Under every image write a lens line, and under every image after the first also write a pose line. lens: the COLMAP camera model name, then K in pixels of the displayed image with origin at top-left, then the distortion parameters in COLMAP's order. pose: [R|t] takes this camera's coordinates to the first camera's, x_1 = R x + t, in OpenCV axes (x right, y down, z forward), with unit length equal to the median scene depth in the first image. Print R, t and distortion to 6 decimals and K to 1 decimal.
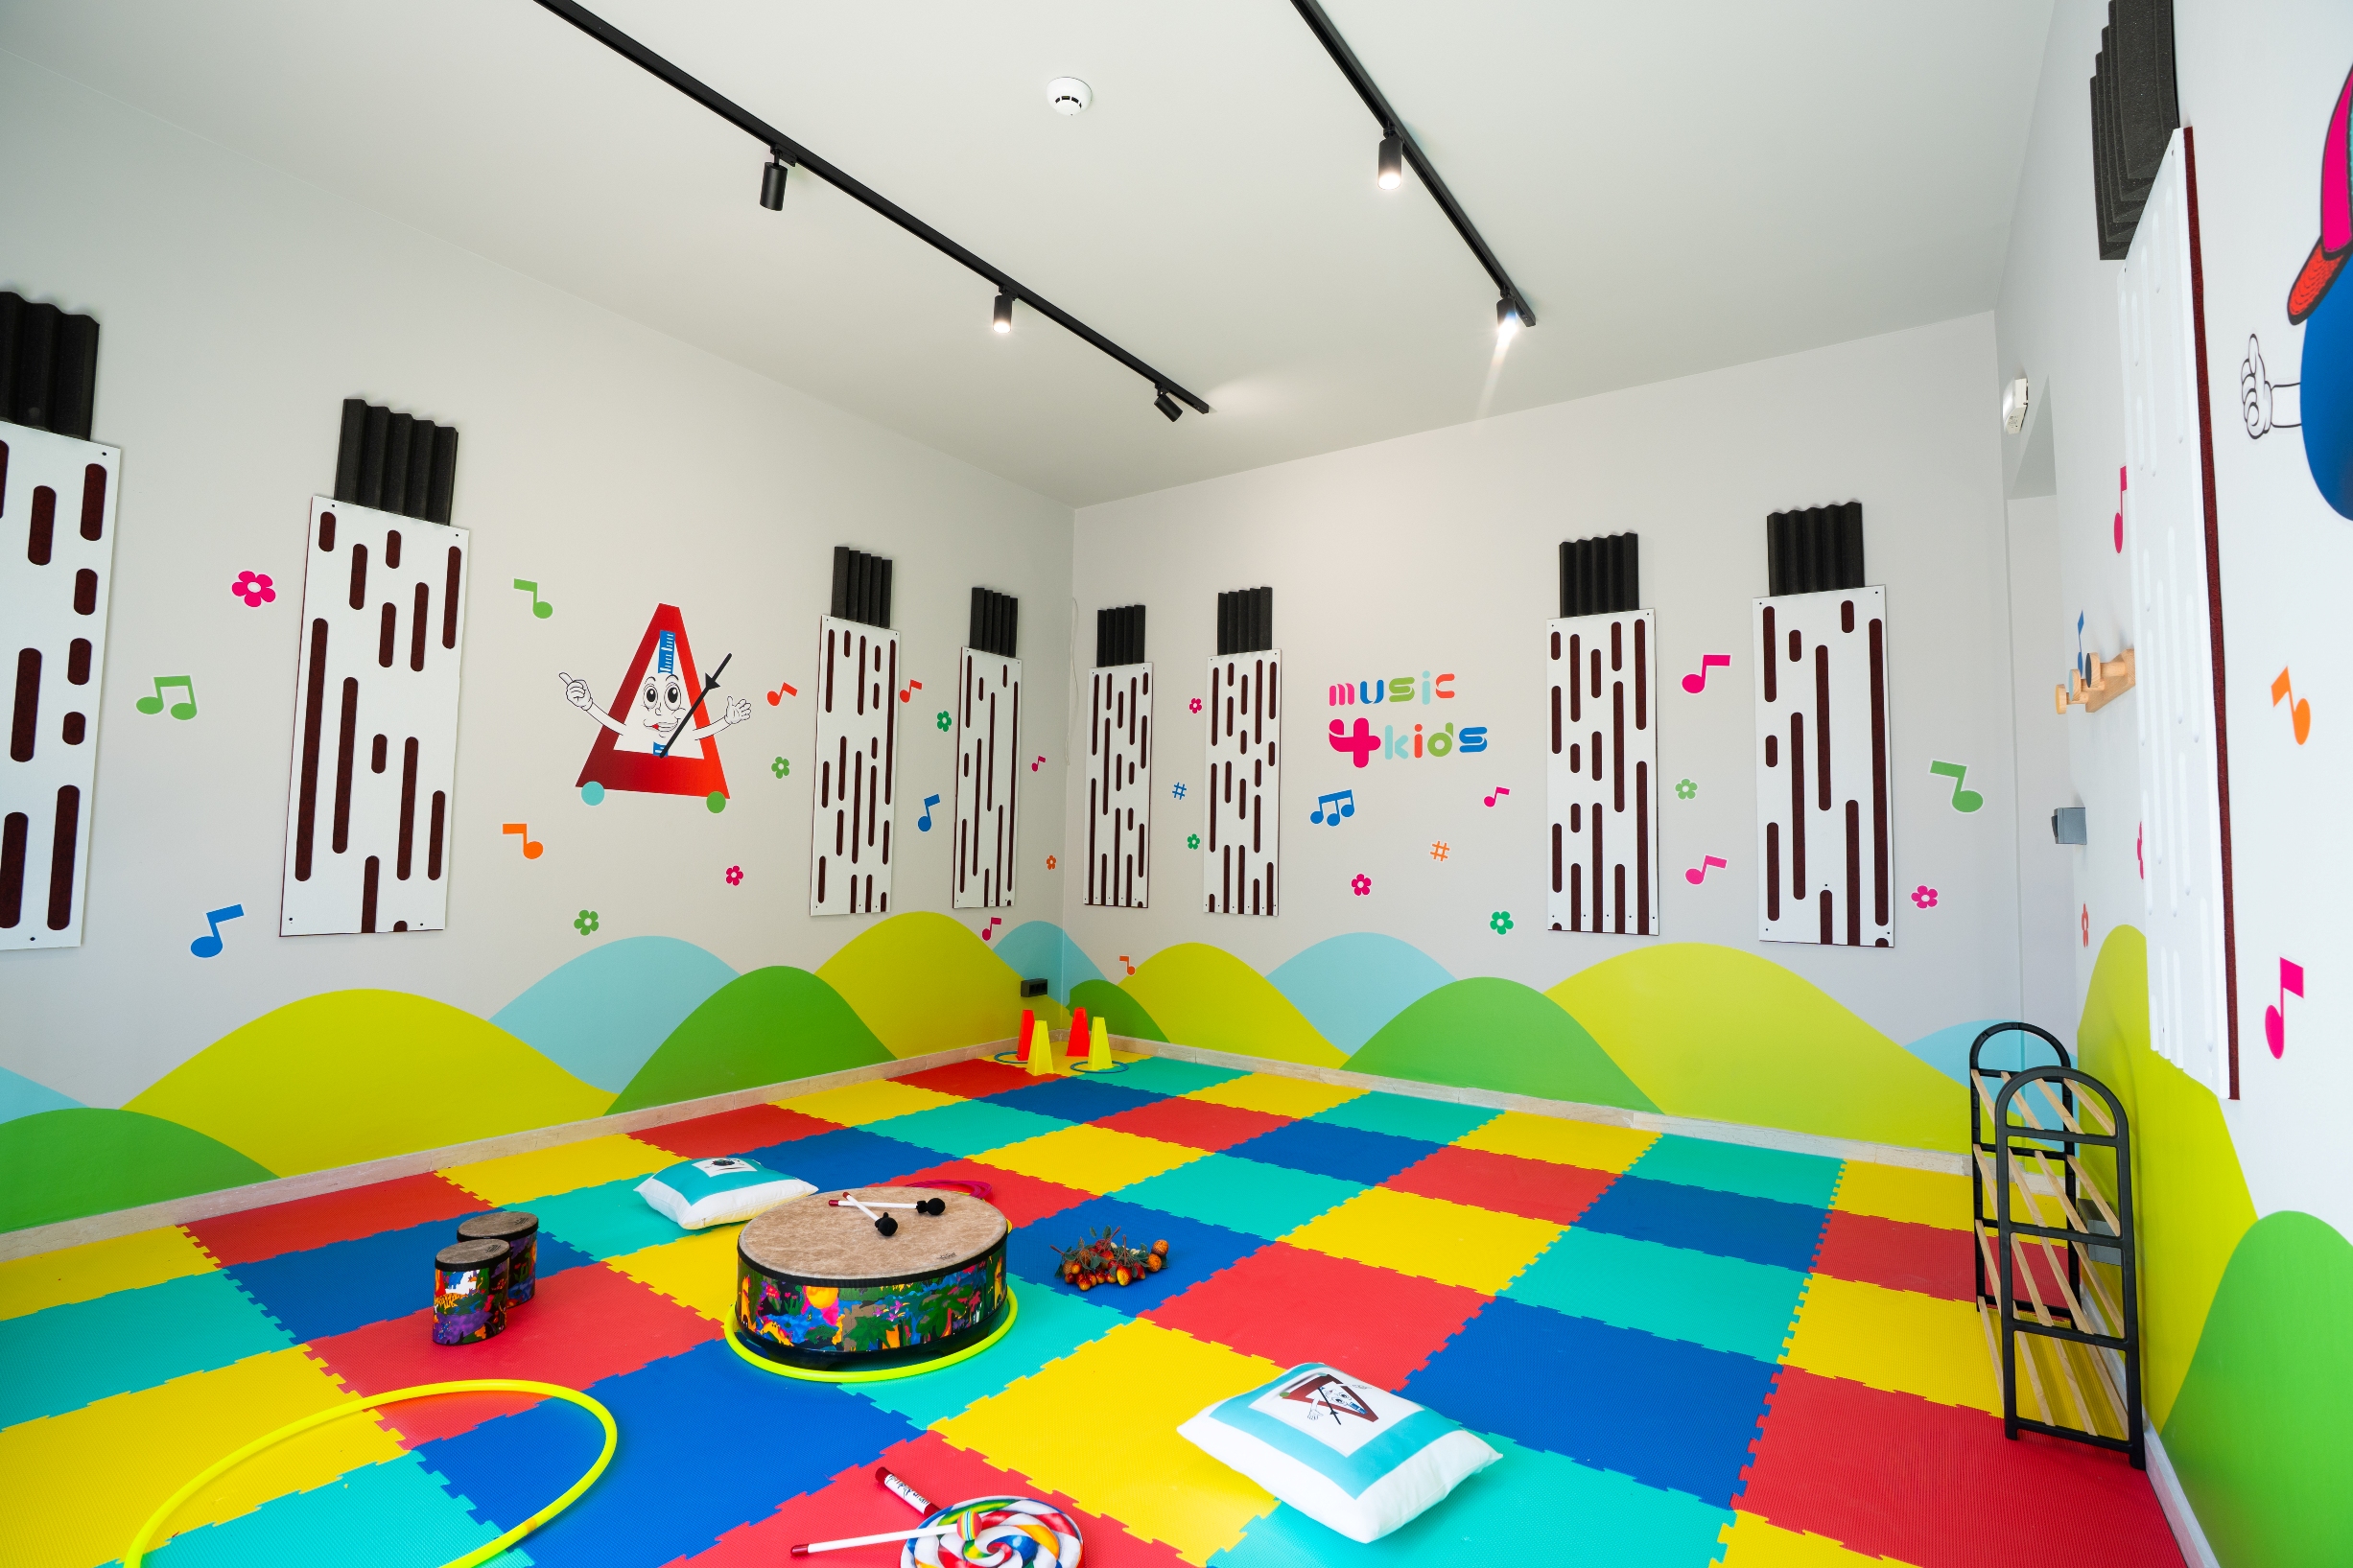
lens RADIAL K [[1156.6, 0, 1172.0], [0, 1156.6, 757.5], [0, 0, 1]] dist [-0.002813, -0.000248]
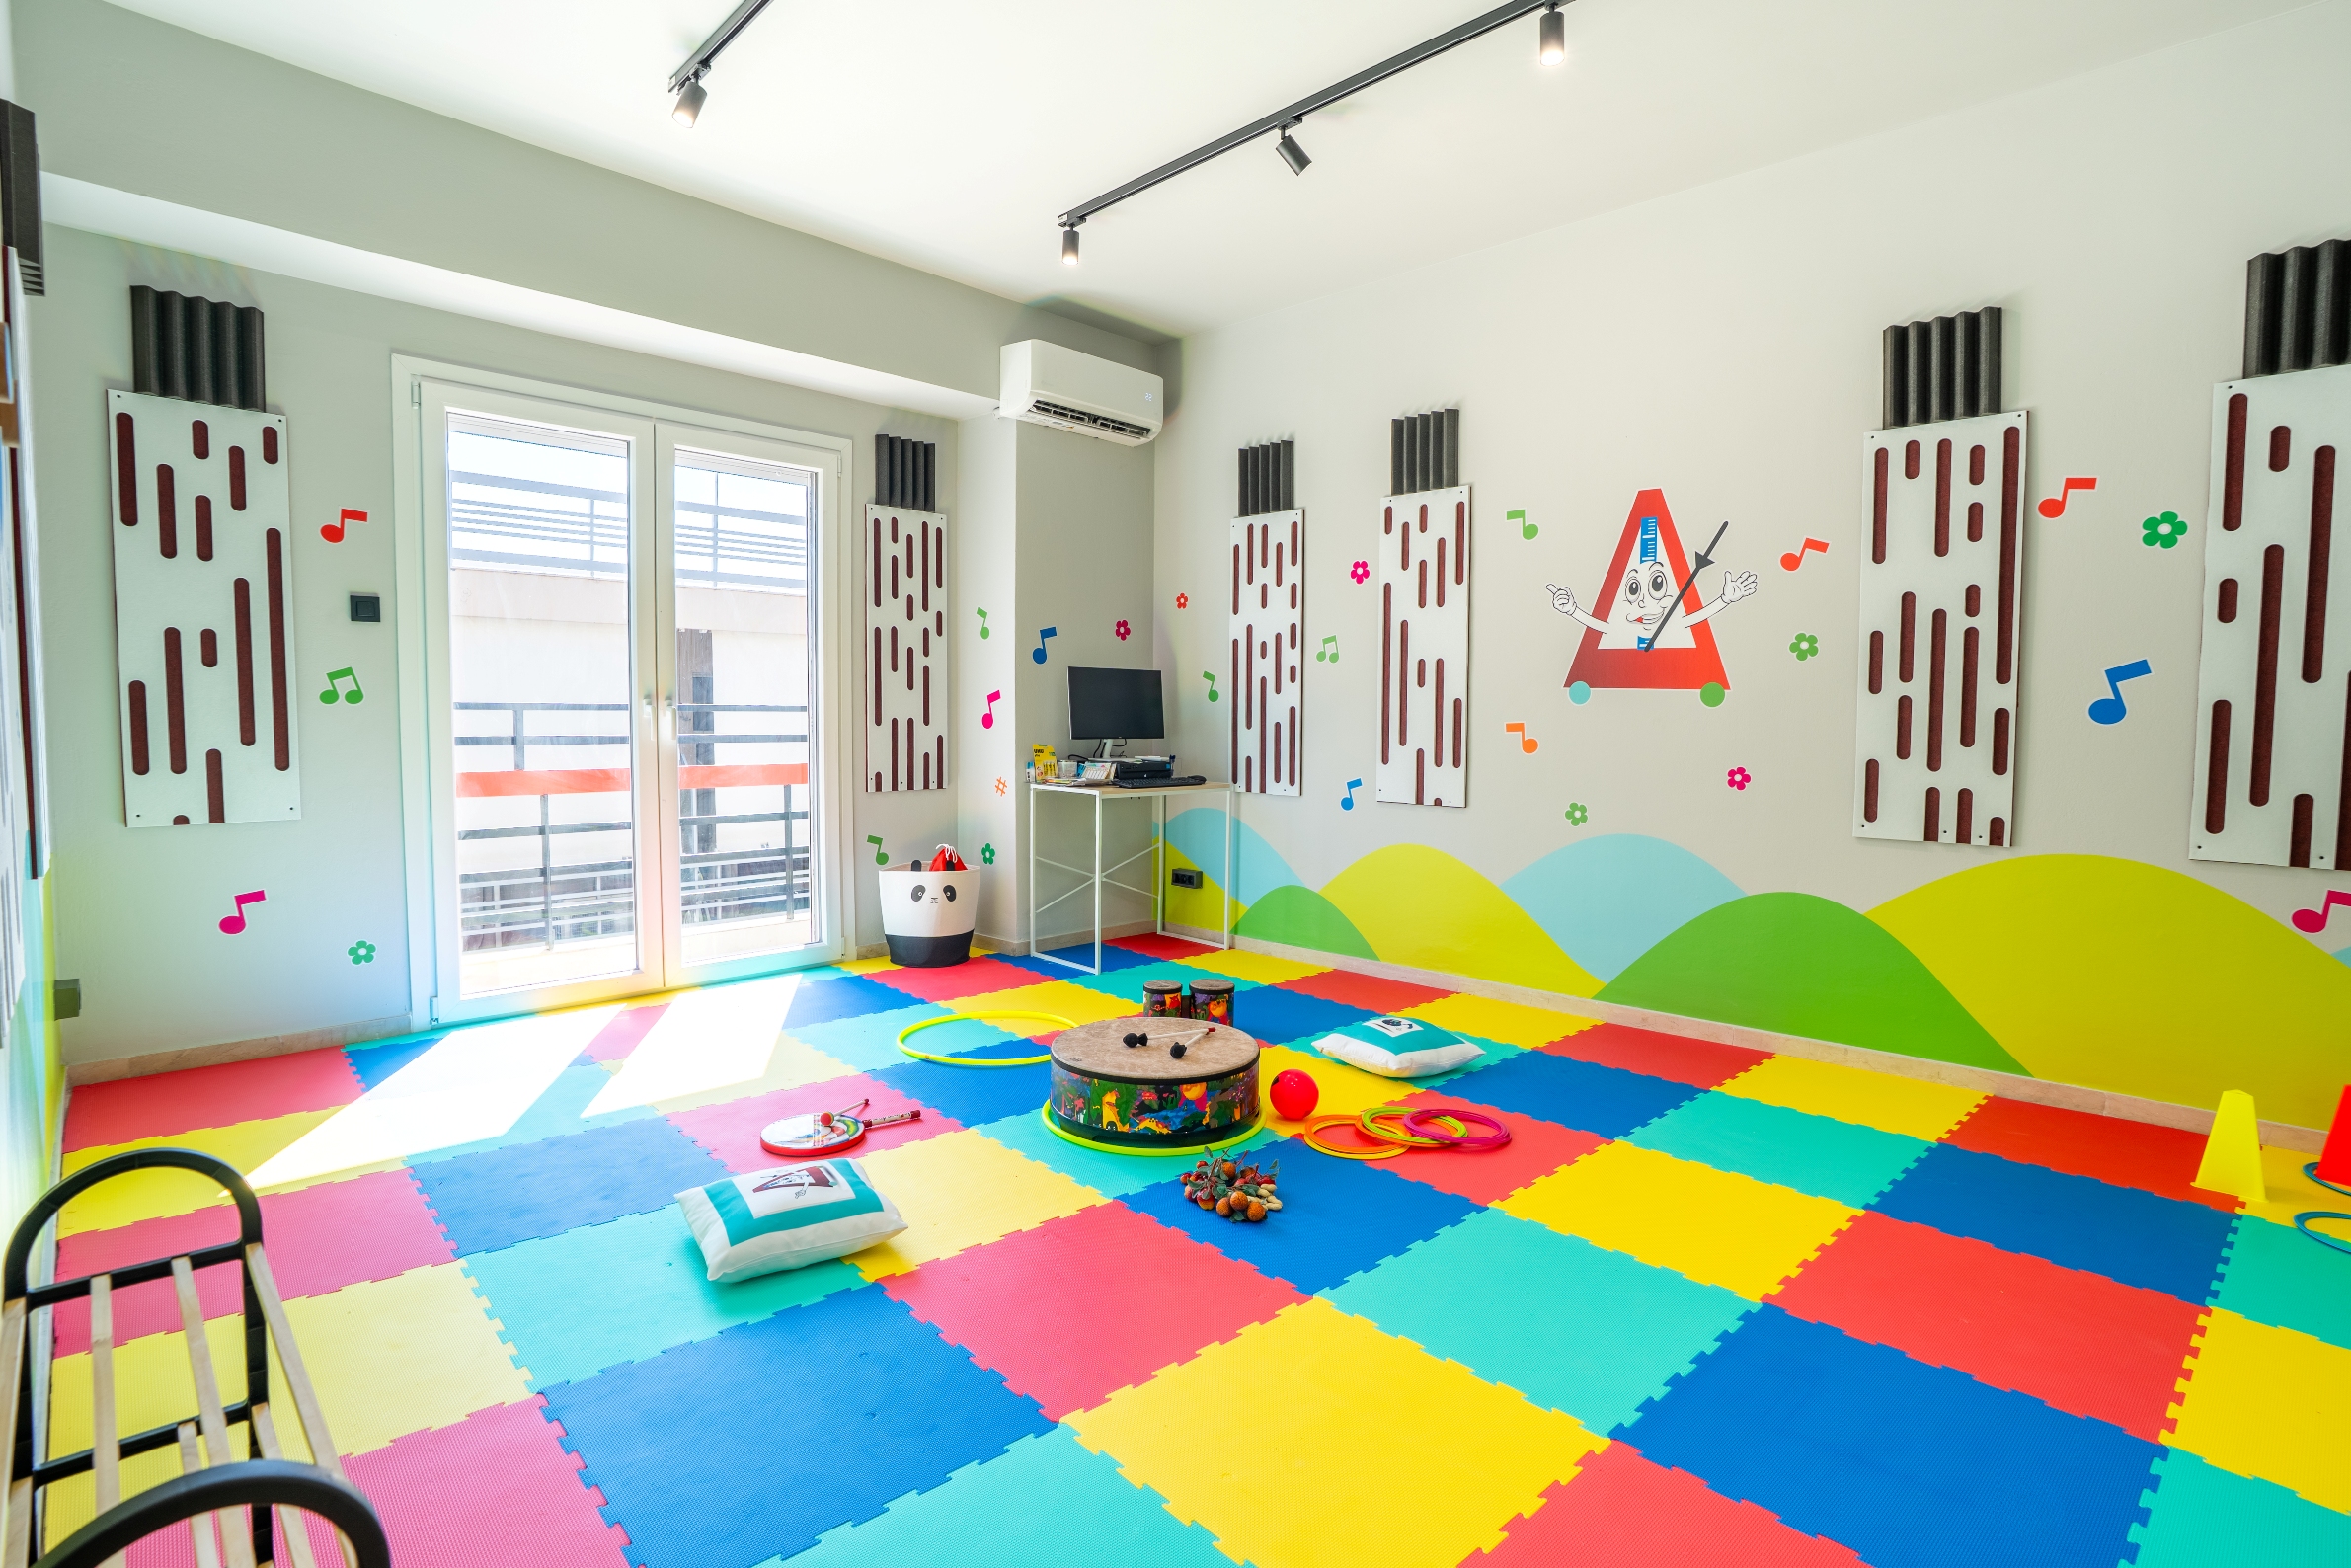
lens RADIAL K [[1129.3, 0, 1187.7], [0, 1129.3, 780.2], [0, 0, 1]] dist [-0.005700, -0.000855]
pose [[-0.164648, 0.023952, -0.986062, 0.548877], [0.056459, 0.998295, 0.014822, 0.071663], [0.984735, -0.053232, -0.165719, 0.777416]]
